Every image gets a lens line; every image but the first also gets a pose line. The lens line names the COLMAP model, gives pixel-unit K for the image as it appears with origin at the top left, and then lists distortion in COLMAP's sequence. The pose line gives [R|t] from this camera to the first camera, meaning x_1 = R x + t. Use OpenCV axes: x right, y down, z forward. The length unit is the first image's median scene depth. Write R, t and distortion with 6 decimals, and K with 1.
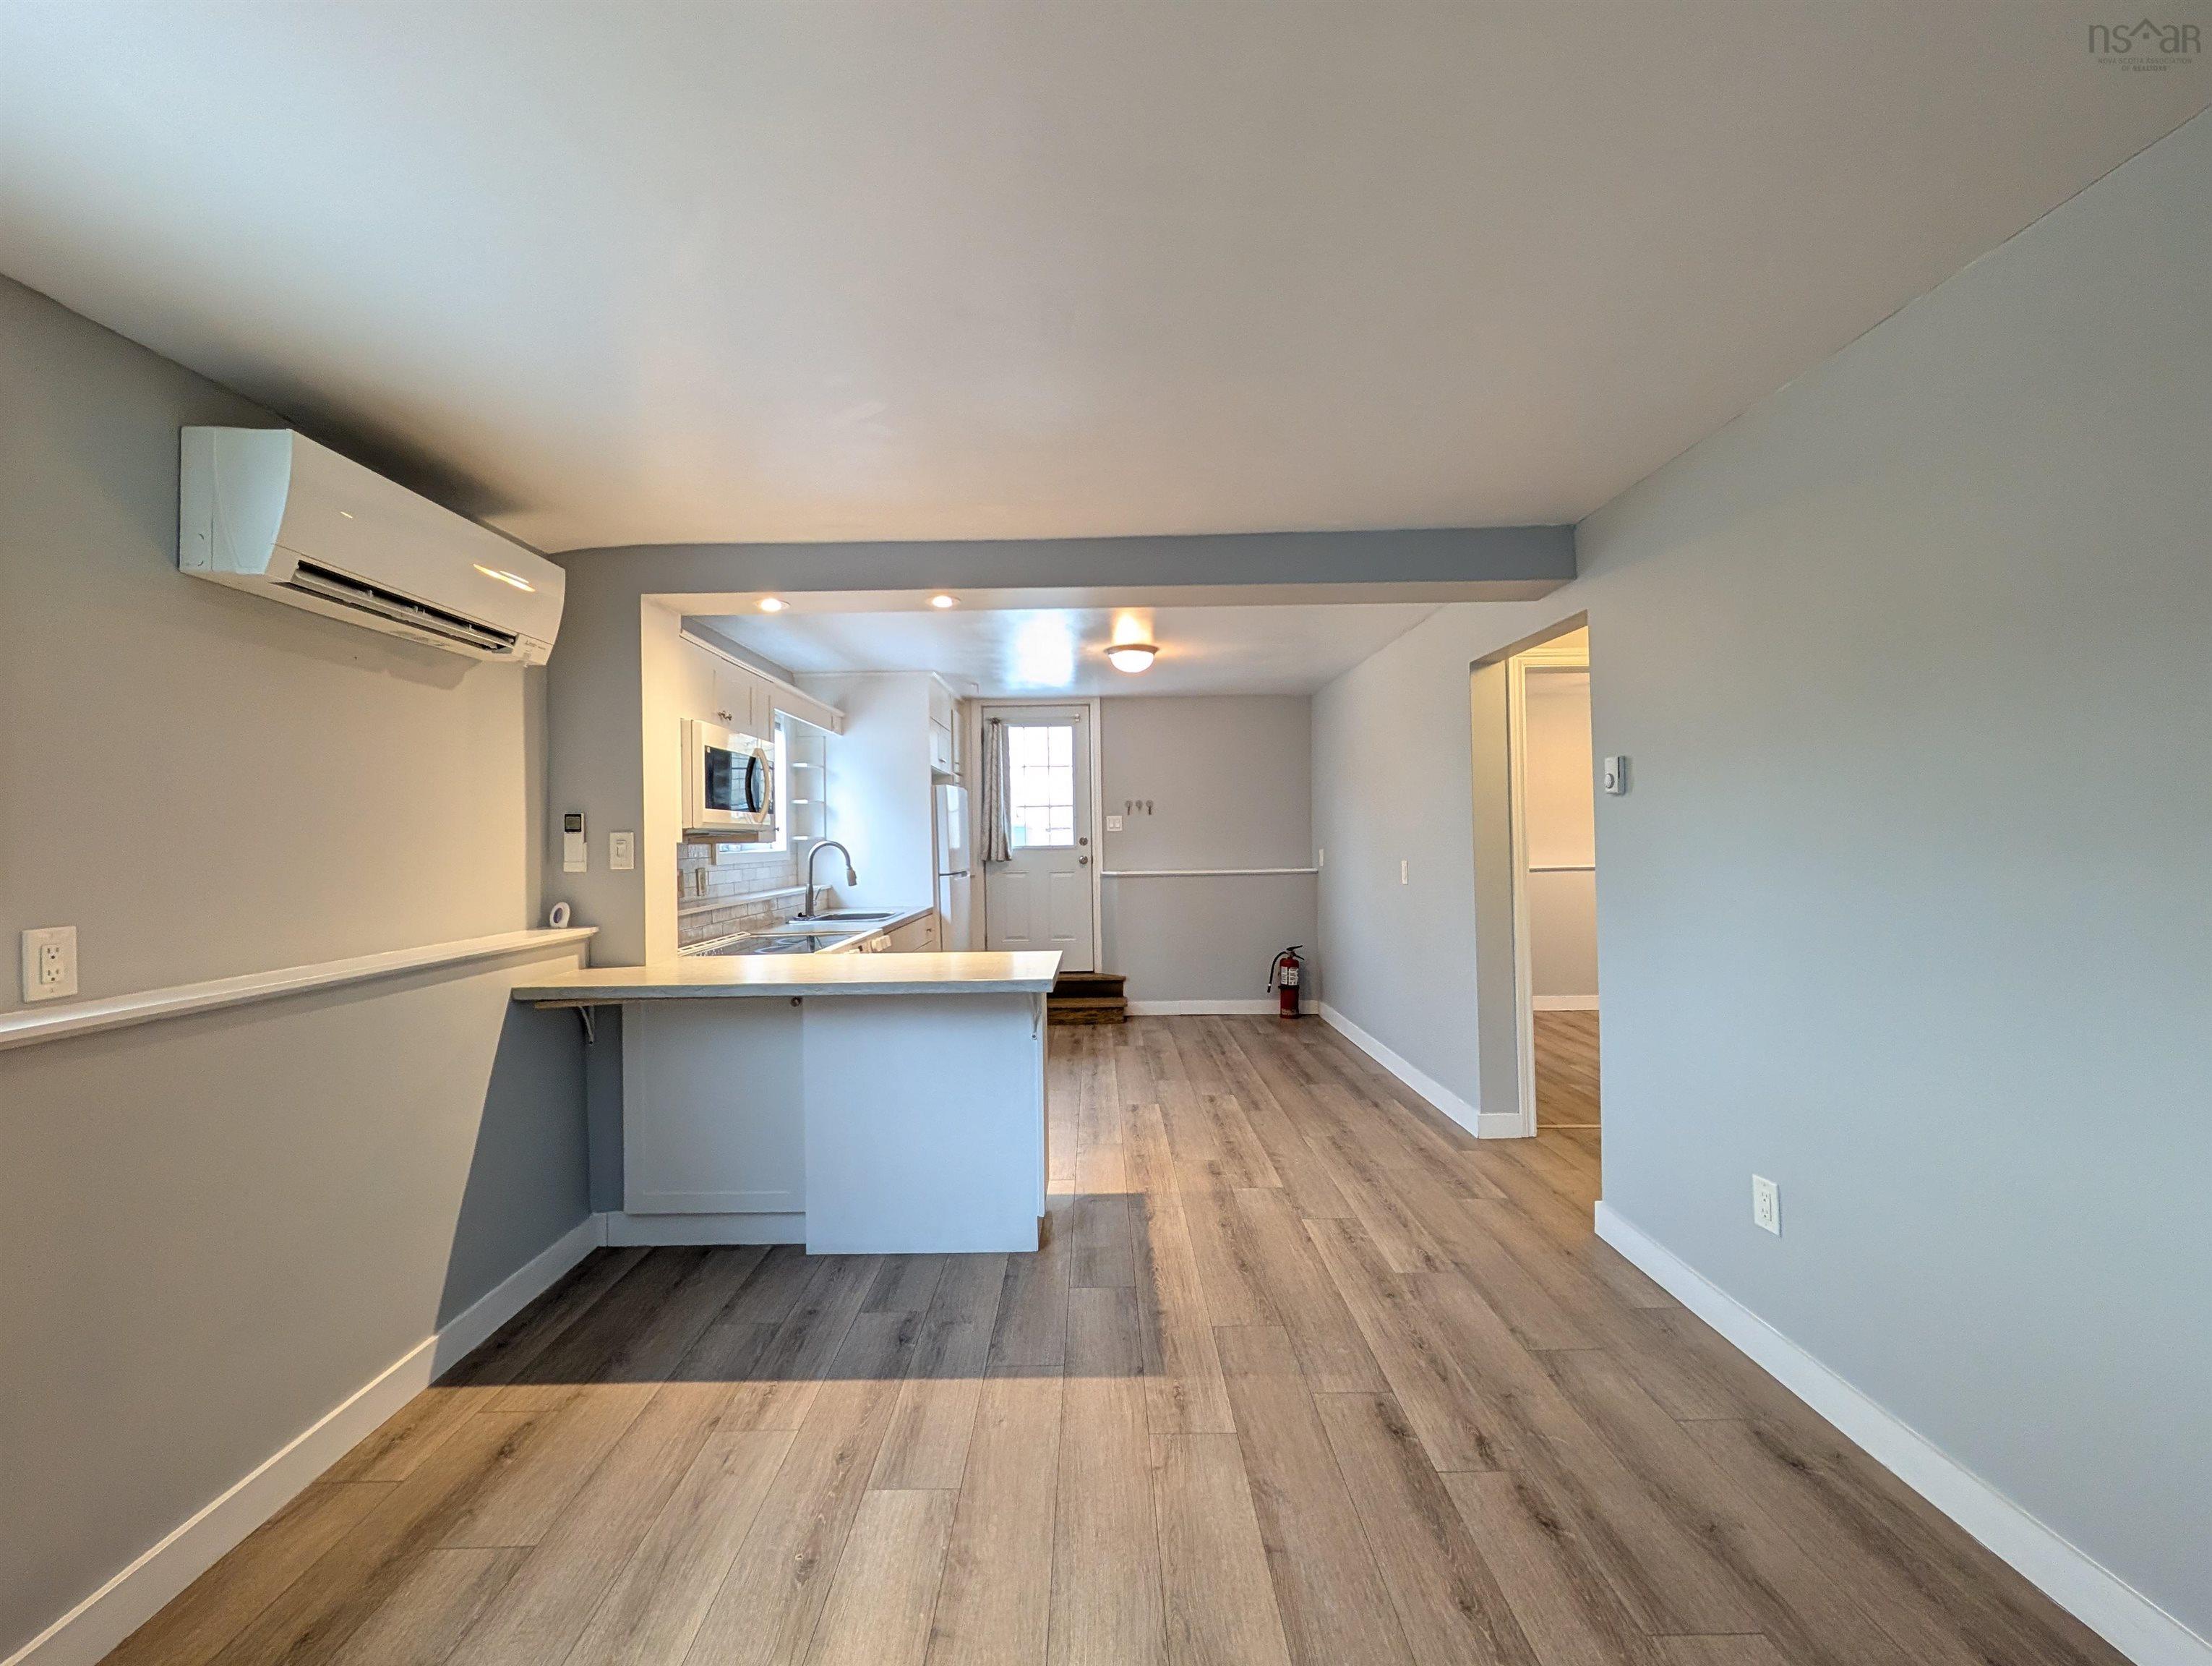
lens RADIAL K [[891.6, 0, 1098.4], [0, 891.6, 834.0], [0, 0, 1]] dist [-0.000614, -0.000389]
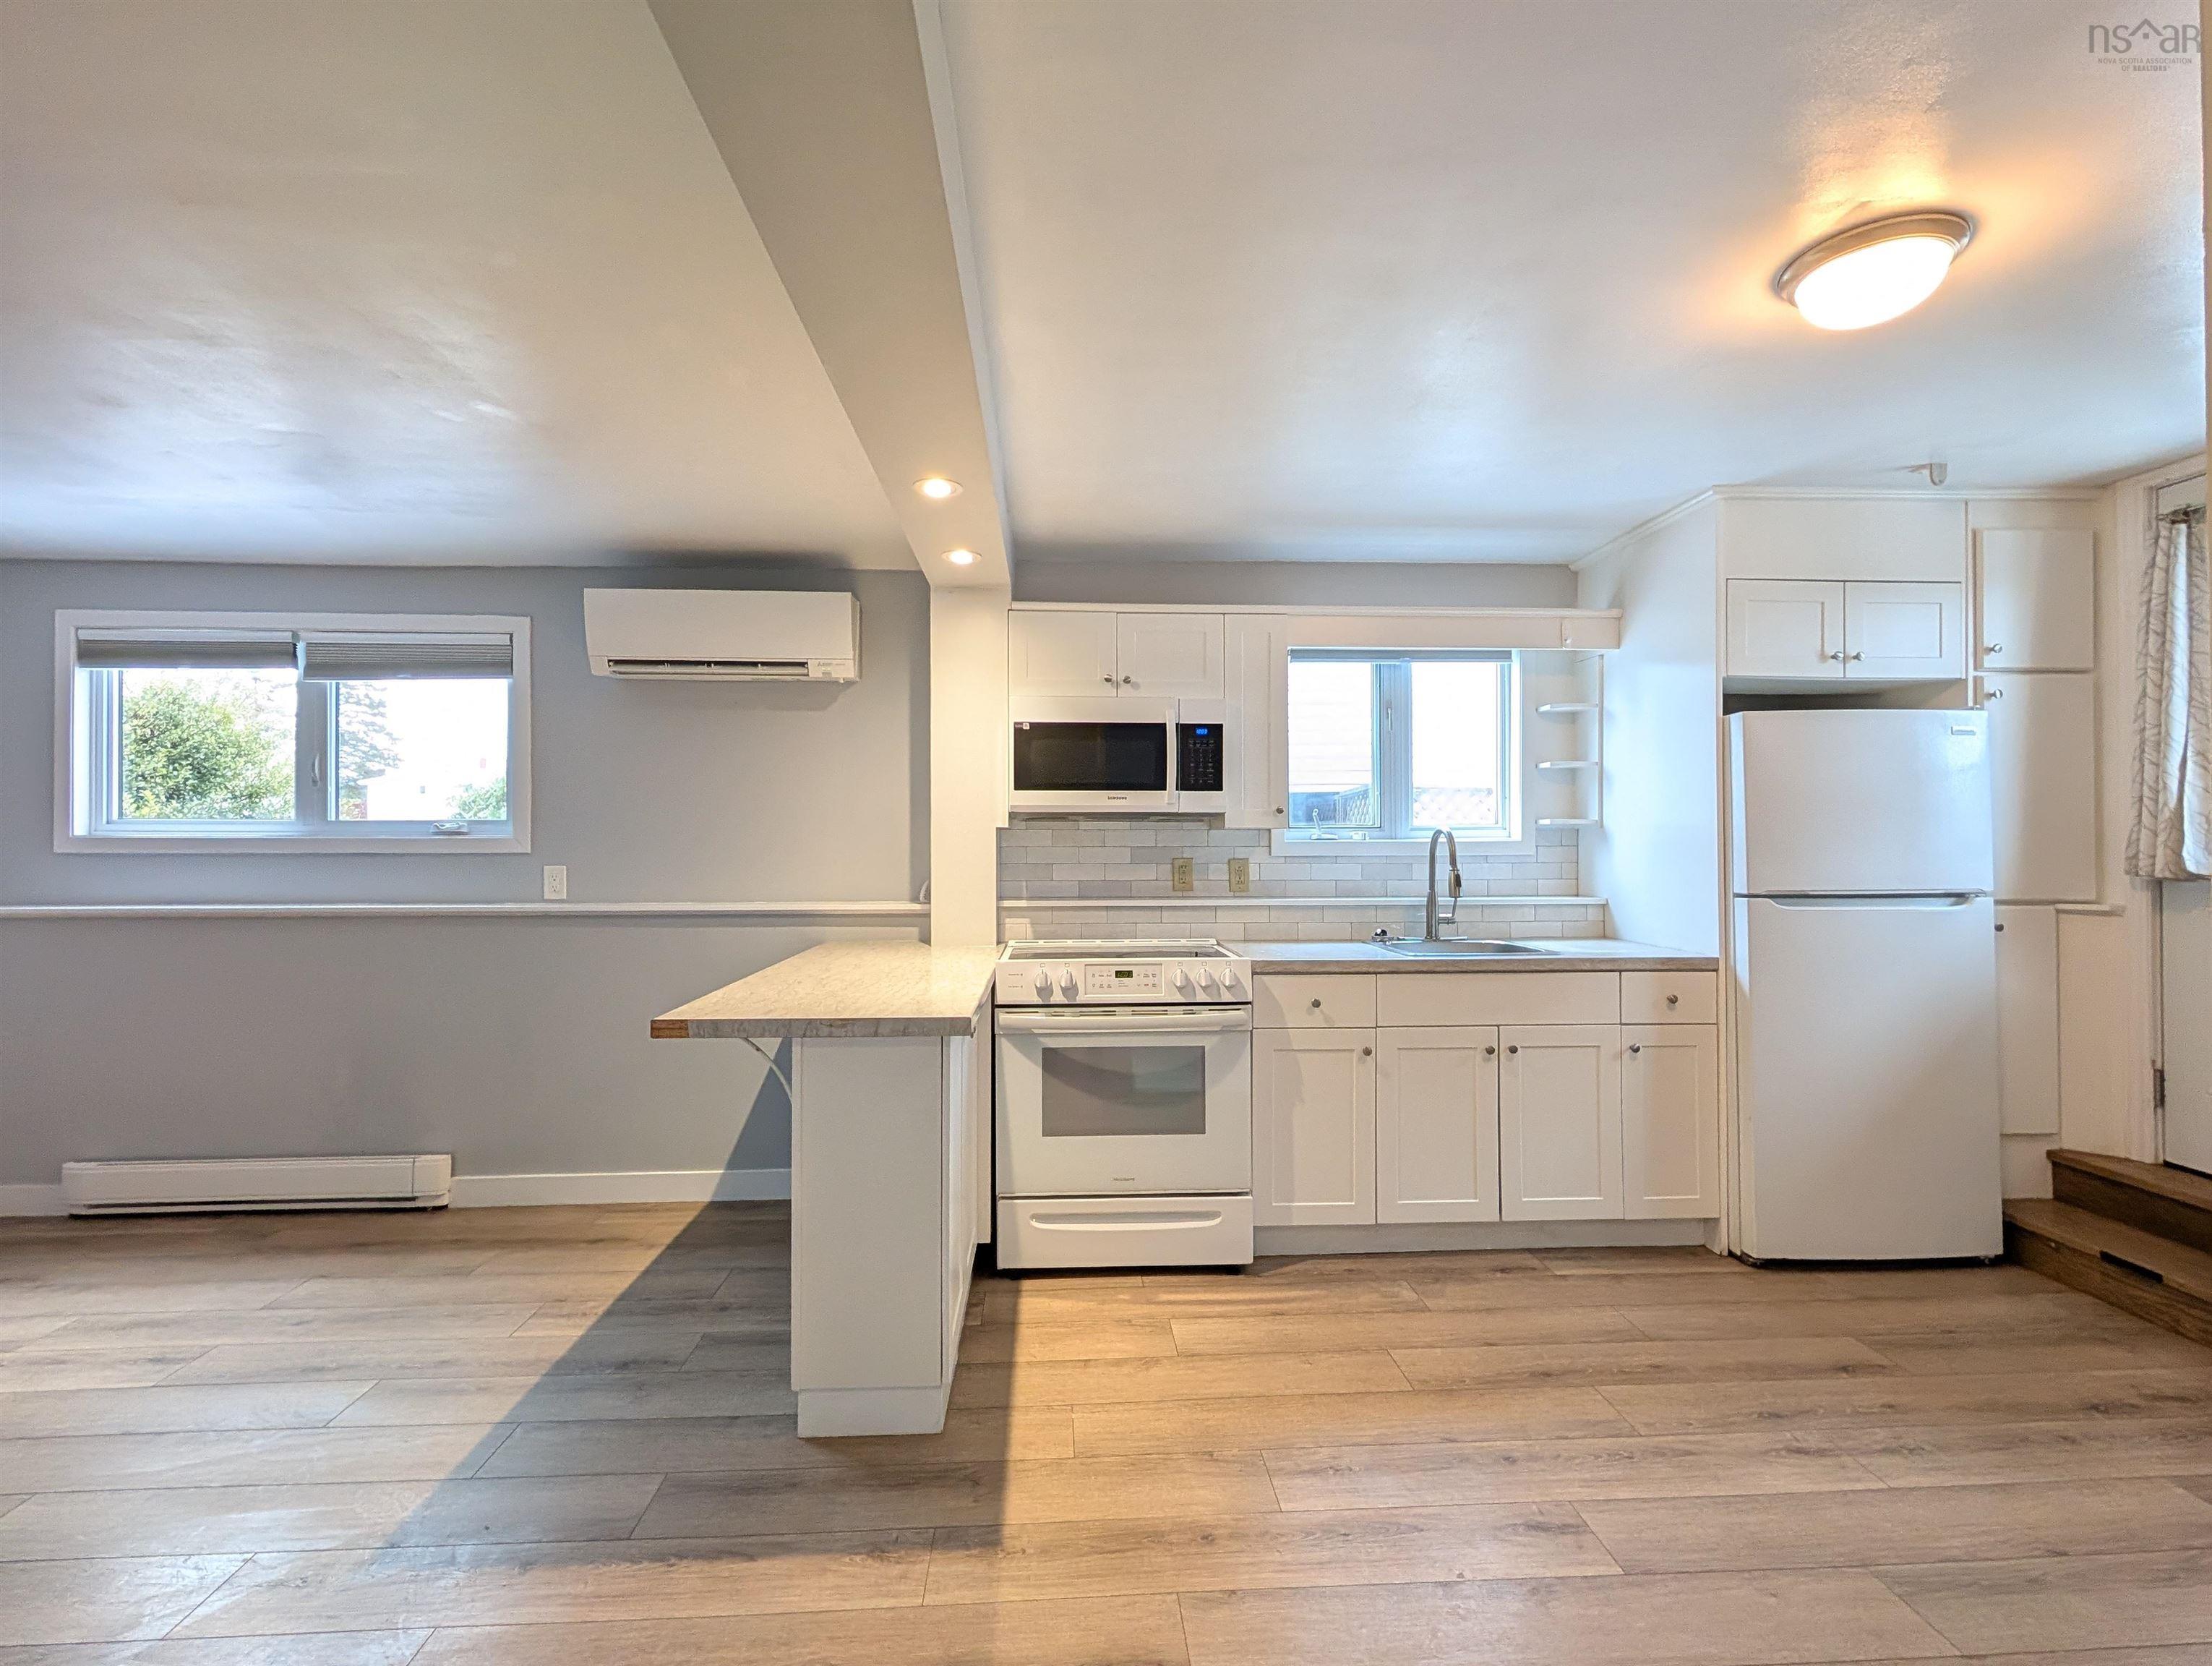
lens RADIAL K [[1005.0, 0, 1096.0], [0, 1005.0, 834.1], [0, 0, 1]] dist [-0.000114, -0.000407]
pose [[0.048617, 0.009254, -0.998775, 0.675647], [0.006038, 0.999936, 0.009559, 0.008208], [0.998799, -0.006495, 0.048558, 1.159456]]
